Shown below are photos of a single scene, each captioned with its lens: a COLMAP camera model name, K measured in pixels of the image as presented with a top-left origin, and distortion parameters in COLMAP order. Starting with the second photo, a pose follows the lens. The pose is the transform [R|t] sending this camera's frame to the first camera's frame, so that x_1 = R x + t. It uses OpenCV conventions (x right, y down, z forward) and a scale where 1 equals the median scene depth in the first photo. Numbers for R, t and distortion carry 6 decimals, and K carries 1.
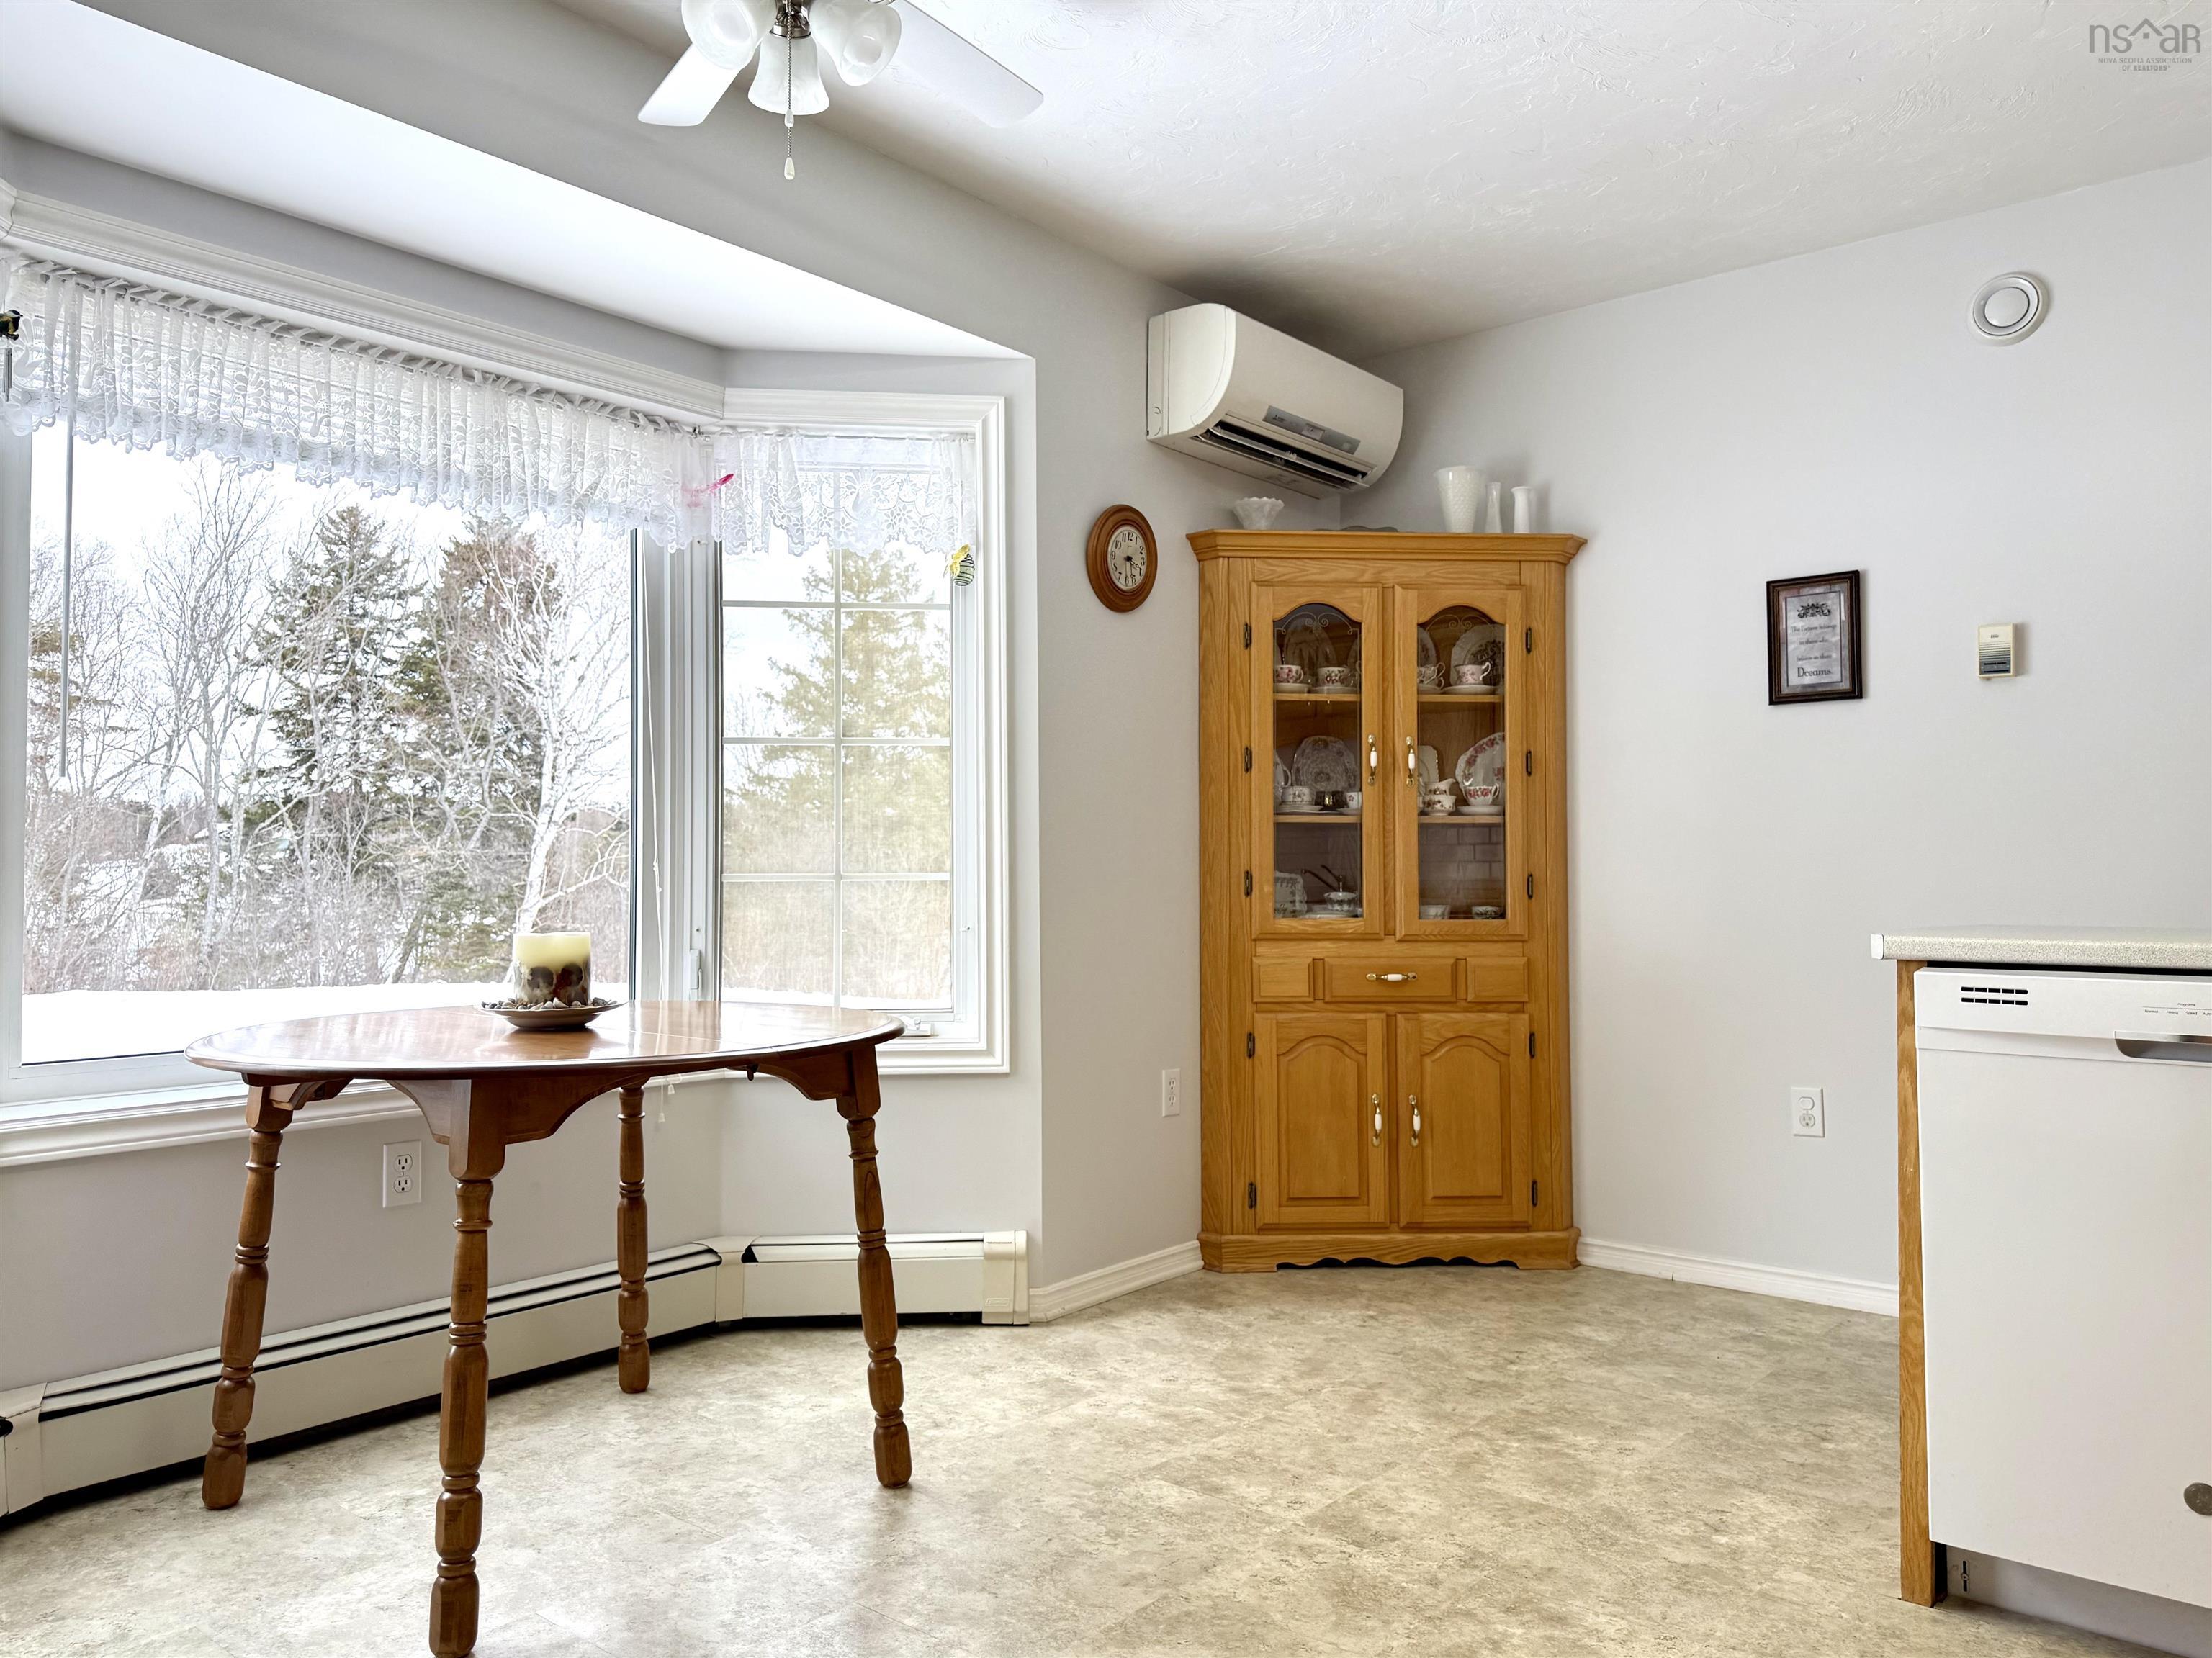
lens RADIAL K [[1573.4, 0, 1123.1], [0, 1573.4, 827.5], [0, 0, 1]] dist [0.024803, -0.033936]
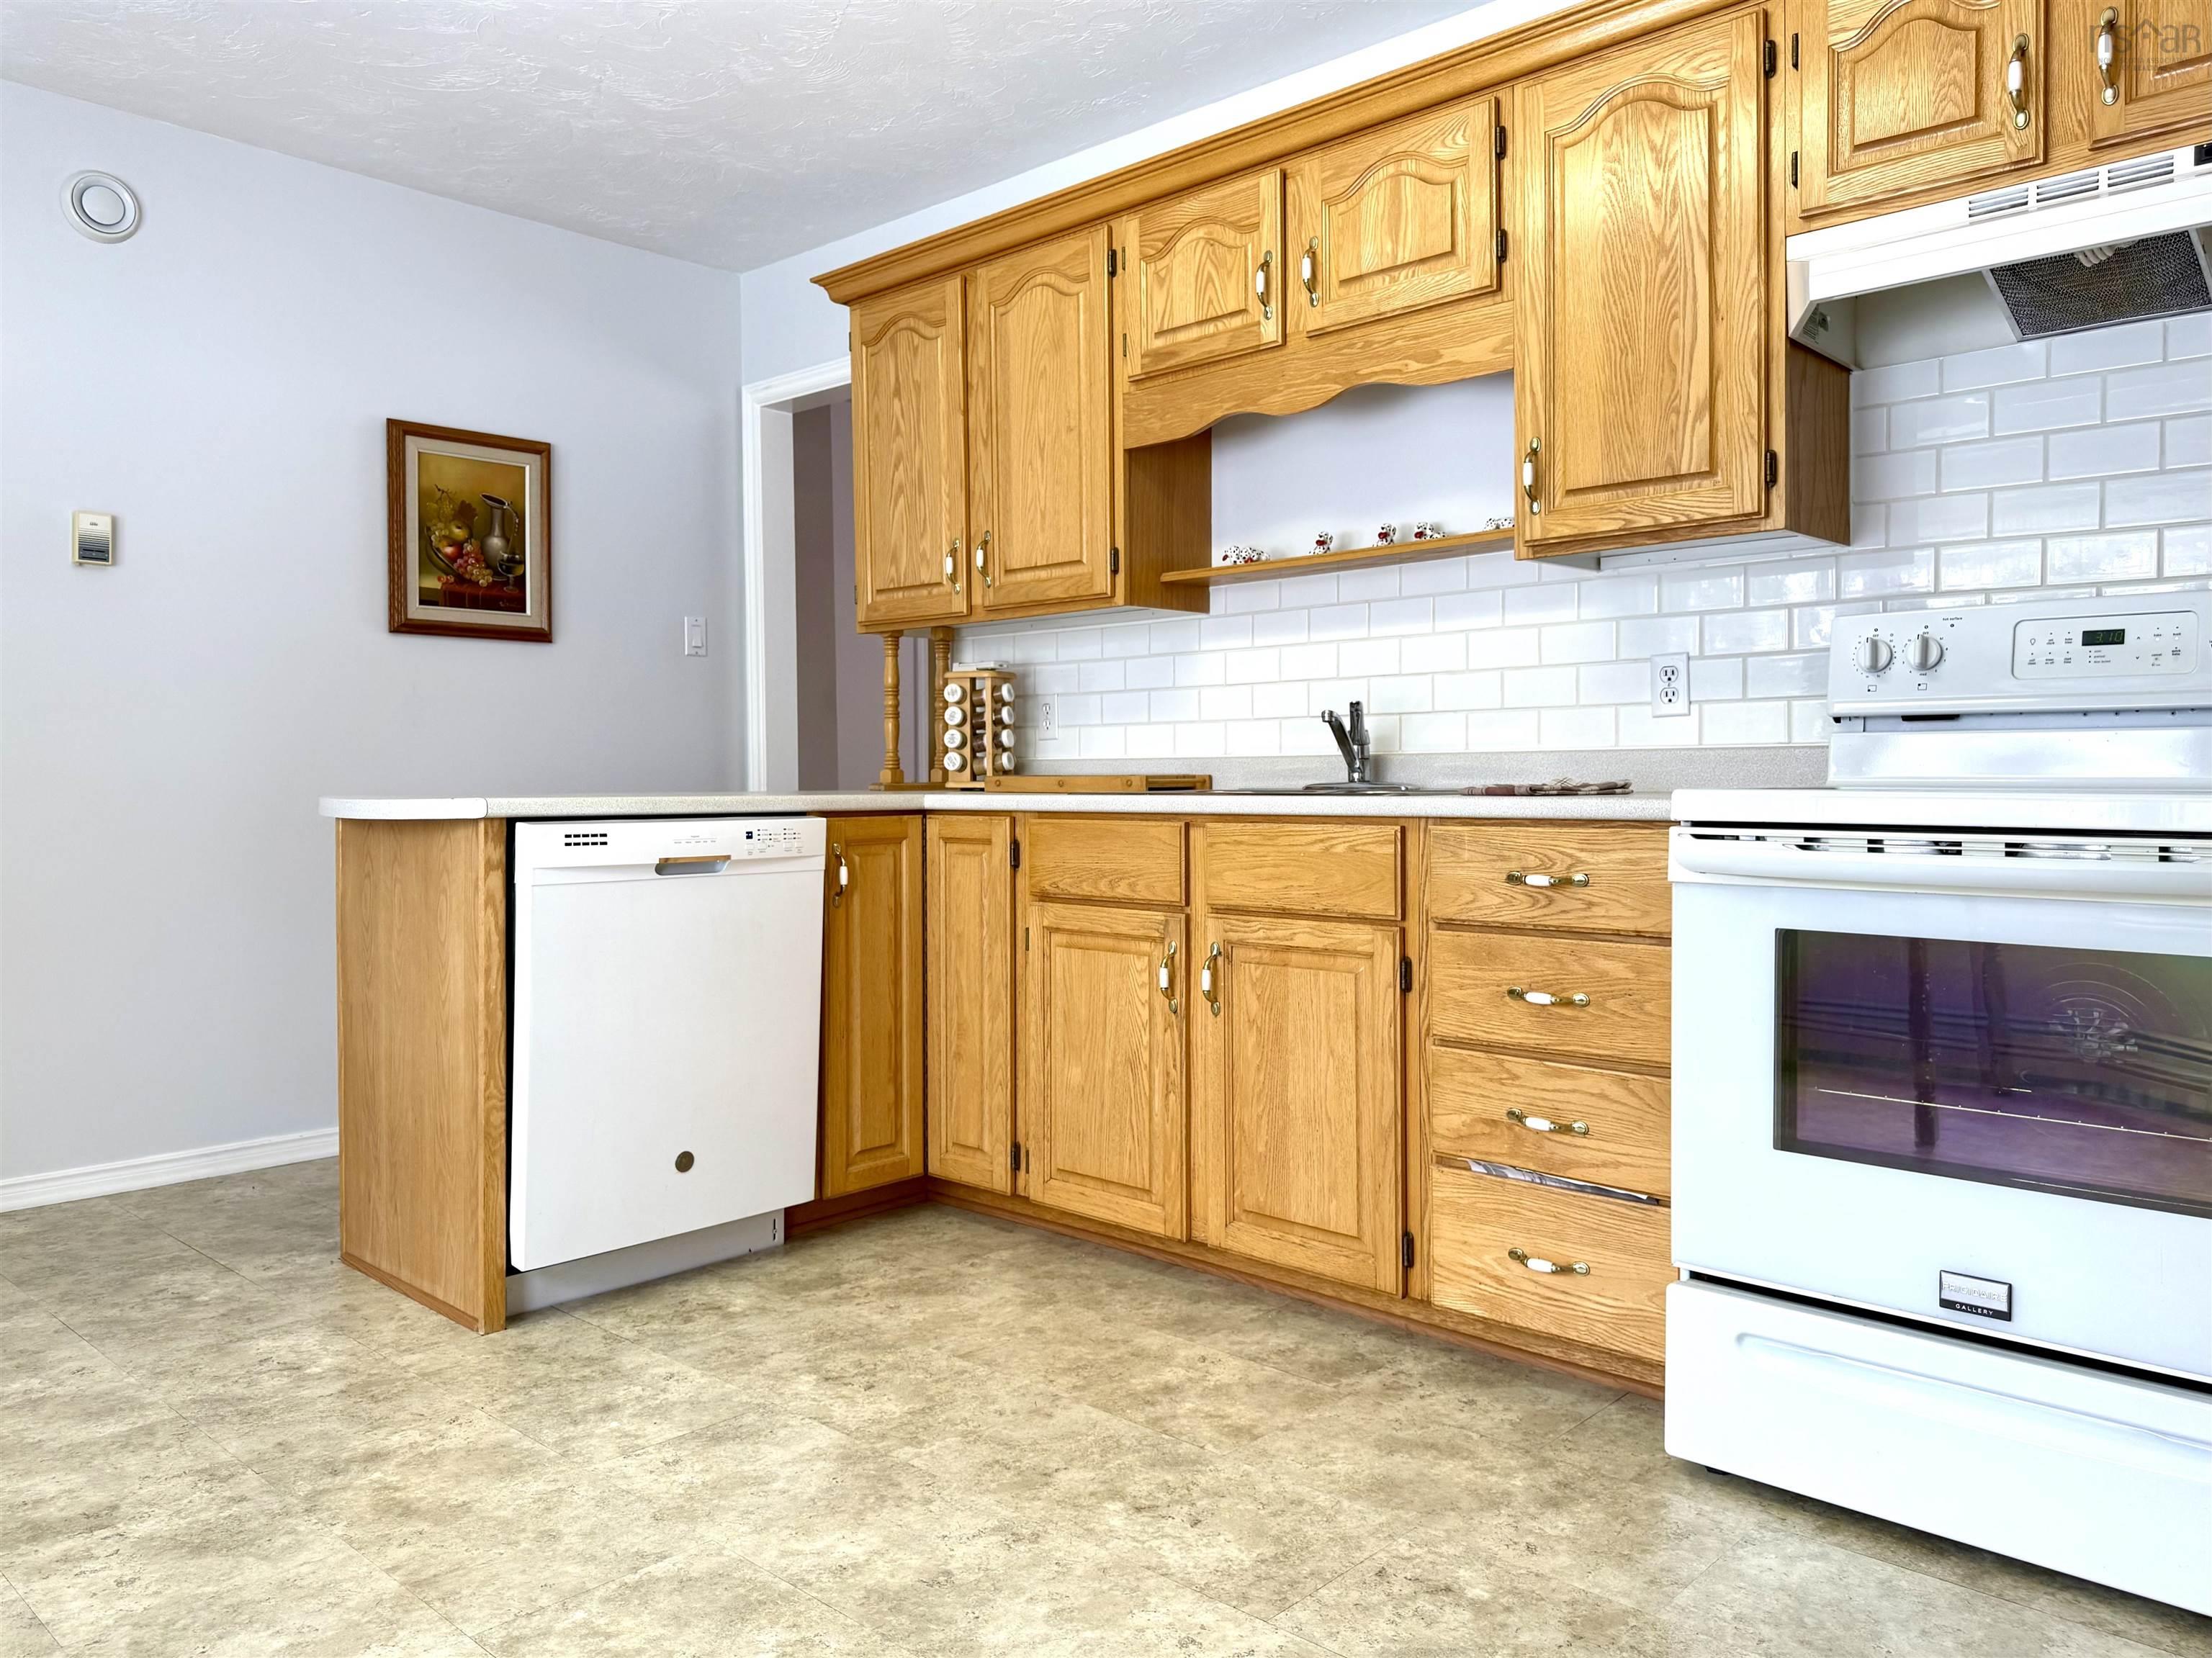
lens RADIAL K [[1573.4, 0, 1091.6], [0, 1573.4, 804.8], [0, 0, 1]] dist [0.024803, -0.033936]
pose [[0.071386, -0.017636, 0.997293, -0.453088], [-0.029218, 0.999378, 0.019764, 0.023260], [-0.997021, -0.030550, 0.070826, 0.292509]]
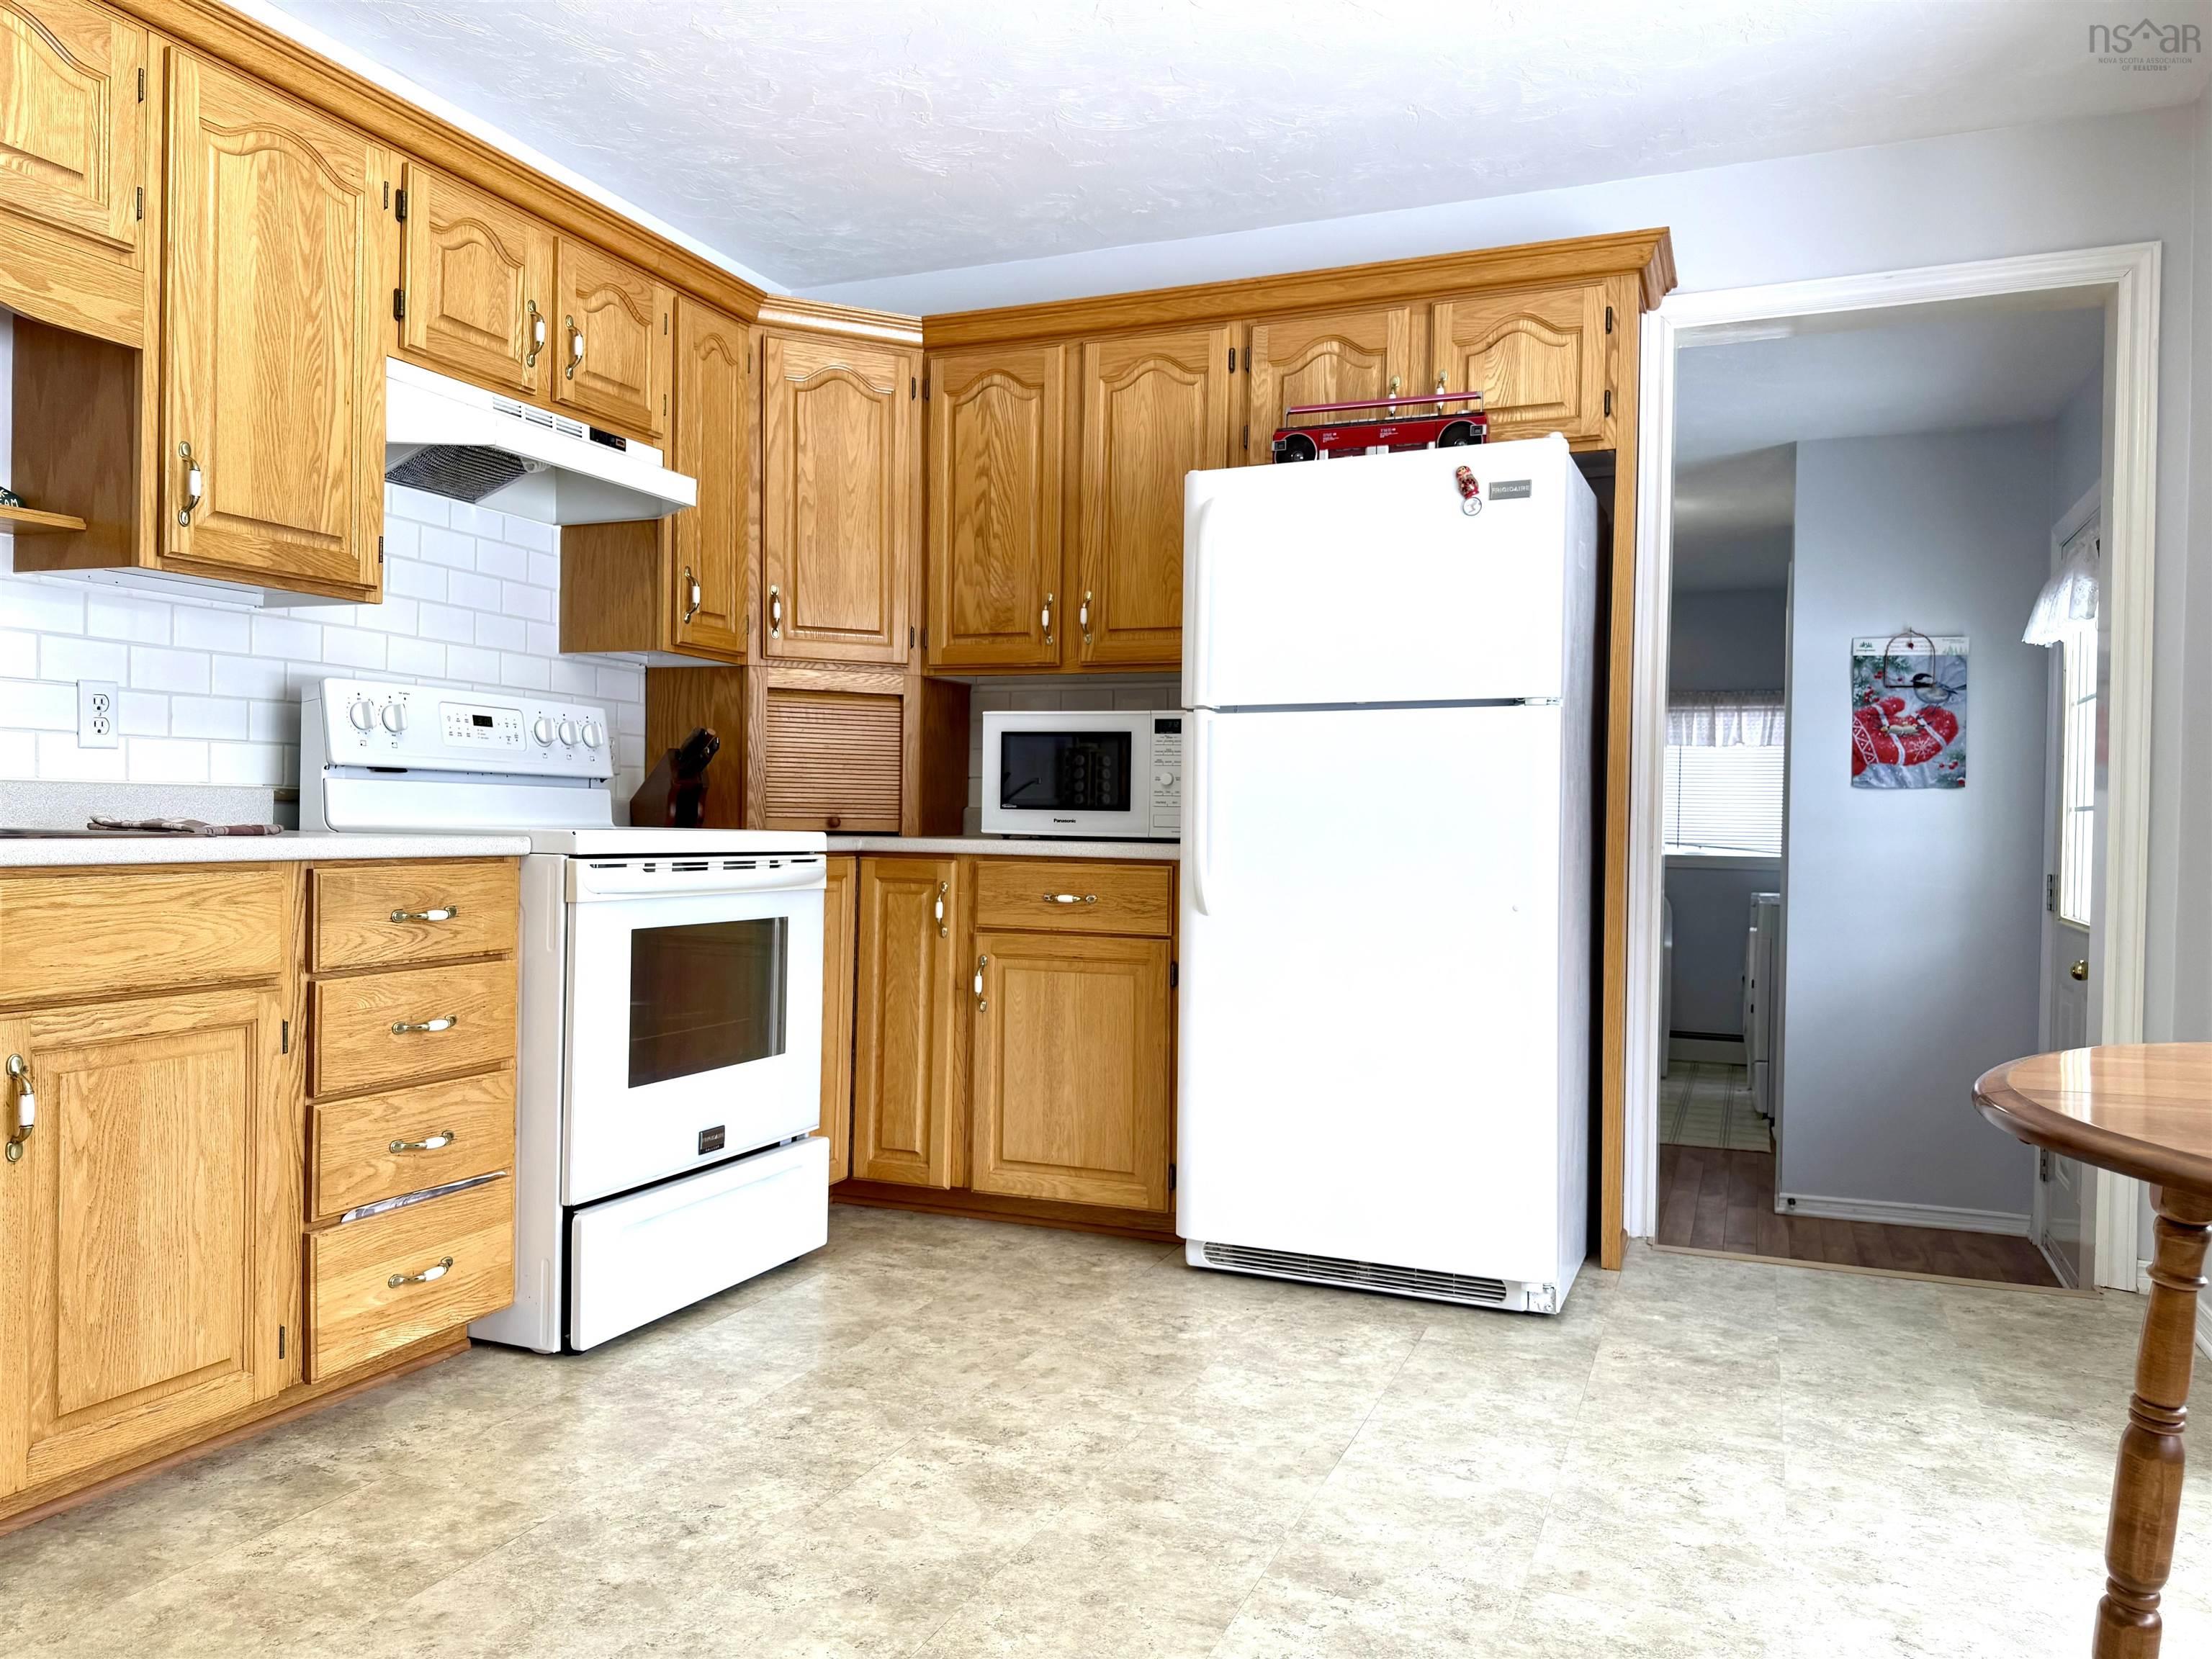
lens RADIAL K [[1573.6, 0, 1111.4], [0, 1573.6, 846.3], [0, 0, 1]] dist [0.024803, -0.033936]
pose [[-0.957710, -0.010343, -0.287548, 0.181233], [-0.006847, 0.999890, -0.013164, 0.039883], [0.287653, -0.010639, -0.957676, 0.970862]]
